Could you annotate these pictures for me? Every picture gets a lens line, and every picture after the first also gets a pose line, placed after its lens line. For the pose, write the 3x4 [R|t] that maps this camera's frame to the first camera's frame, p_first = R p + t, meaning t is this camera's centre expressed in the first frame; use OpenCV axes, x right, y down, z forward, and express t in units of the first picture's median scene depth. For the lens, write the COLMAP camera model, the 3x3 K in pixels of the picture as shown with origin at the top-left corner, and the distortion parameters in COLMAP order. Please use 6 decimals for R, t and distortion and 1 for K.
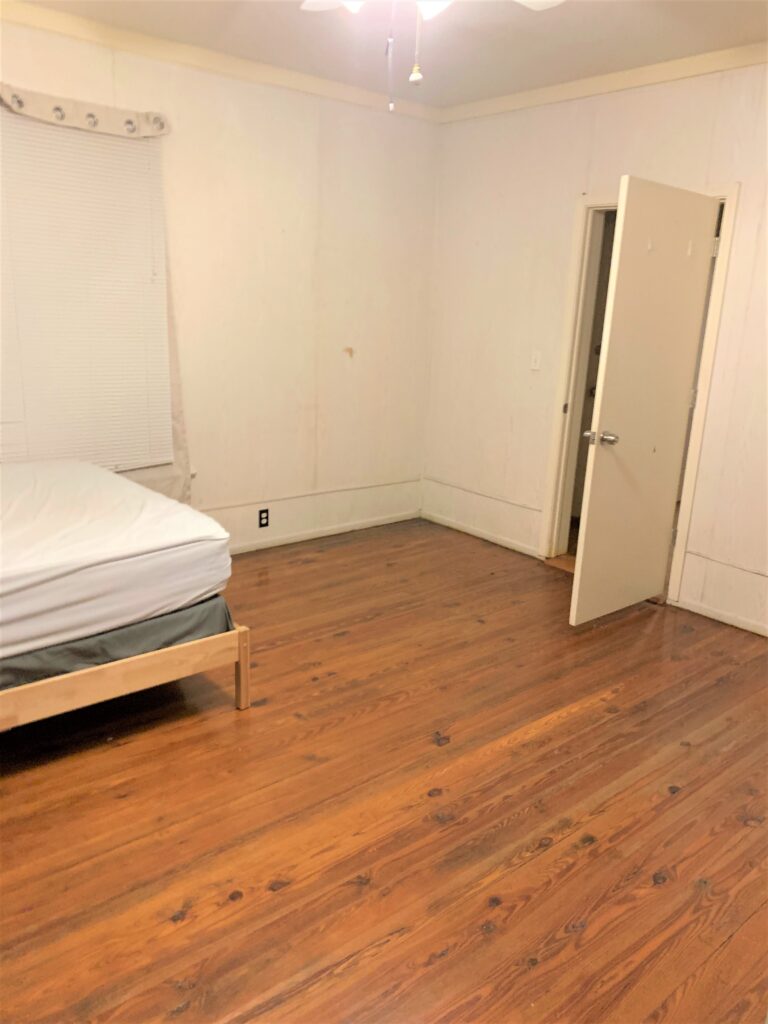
lens RADIAL K [[787.5, 0, 391.1], [0, 787.5, 510.7], [0, 0, 1]] dist [0.018494, -0.011403]
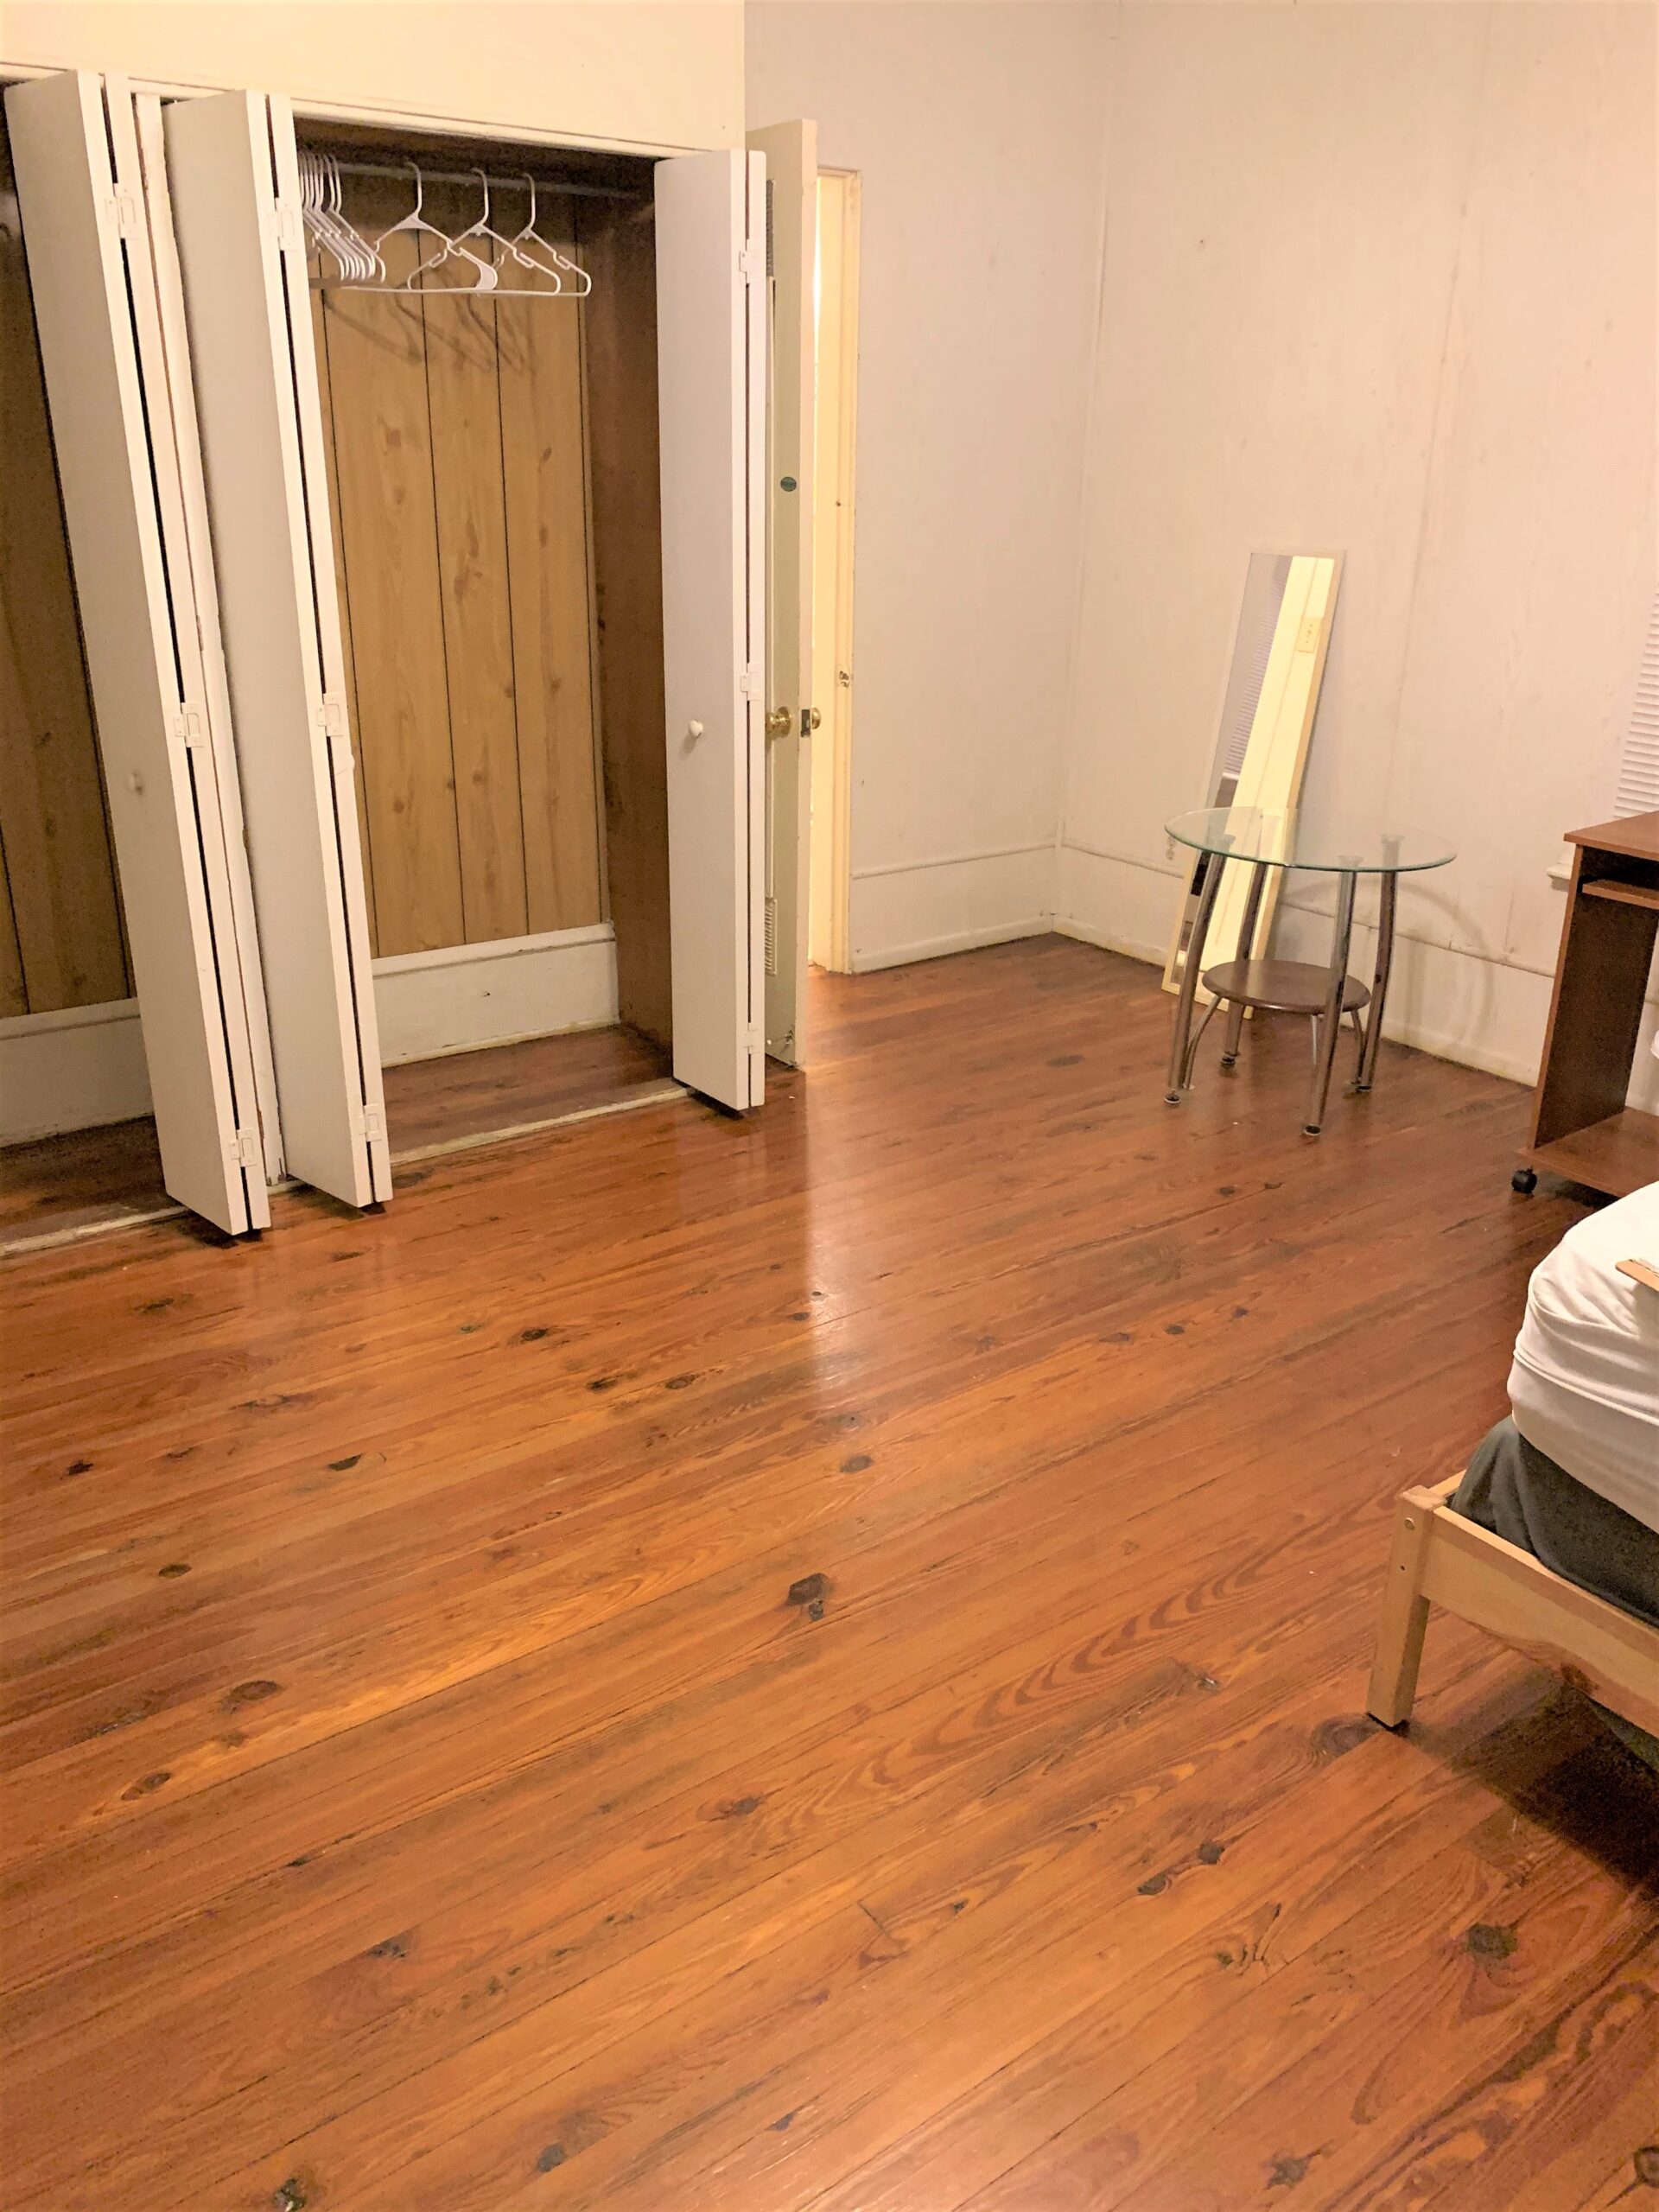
lens RADIAL K [[1701.1, 0, 852.6], [0, 1701.1, 1110.2], [0, 0, 1]] dist [0.018494, -0.011403]
pose [[-0.995935, -0.078694, 0.043826, 0.030078], [-0.037711, 0.806135, 0.590528, -0.463732], [-0.081801, 0.586475, -0.805826, 1.806817]]
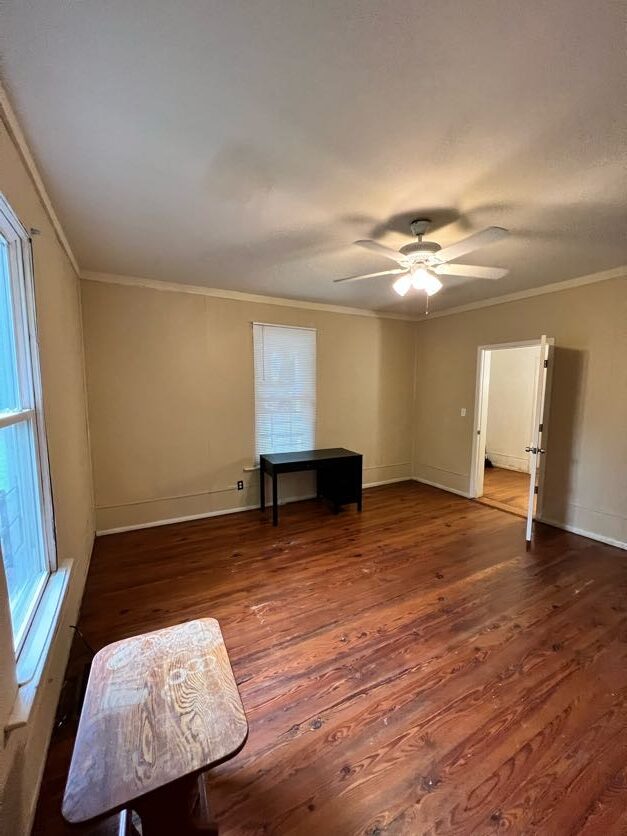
lens RADIAL K [[333.4, 0, 313.6], [0, 333.4, 424.0], [0, 0, 1]] dist [0.002026, -0.000371]
pose [[0.978801, -0.022643, -0.203560, -0.105592], [-0.009531, 0.987758, -0.155704, 0.002909], [0.204593, 0.154343, 0.966602, -0.116805]]
